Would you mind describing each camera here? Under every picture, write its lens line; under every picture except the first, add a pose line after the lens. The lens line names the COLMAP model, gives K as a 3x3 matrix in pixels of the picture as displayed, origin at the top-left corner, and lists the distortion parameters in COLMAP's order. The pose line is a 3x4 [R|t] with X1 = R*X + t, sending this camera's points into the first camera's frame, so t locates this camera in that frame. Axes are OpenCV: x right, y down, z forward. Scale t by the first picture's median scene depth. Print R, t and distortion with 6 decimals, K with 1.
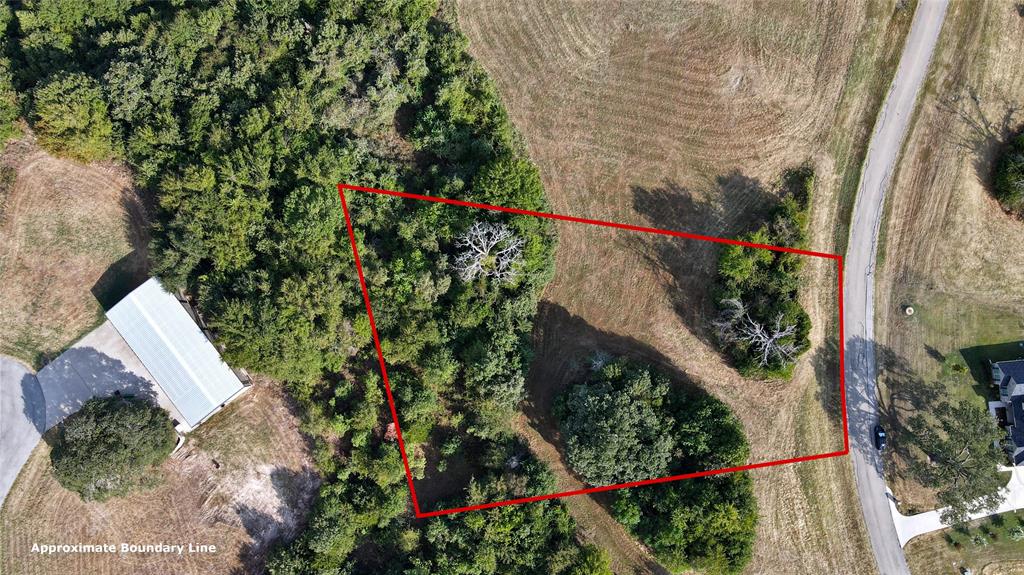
lens RADIAL K [[753.7, 0, 499.7], [0, 753.7, 286.0], [0, 0, 1]] dist [0.008225, 0.009147]
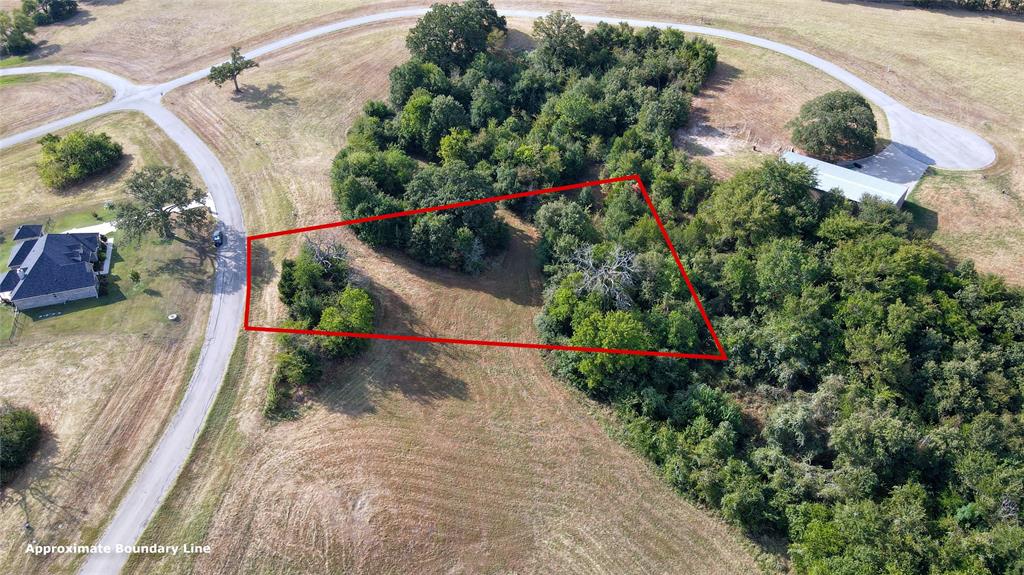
lens RADIAL K [[753.7, 0, 499.7], [0, 753.7, 286.0], [0, 0, 1]] dist [0.008225, 0.009147]
pose [[-0.977127, 0.145399, -0.155186, 0.272439], [-0.210512, -0.557927, 0.802747, -0.795134], [0.030136, 0.817054, 0.575773, 0.416431]]
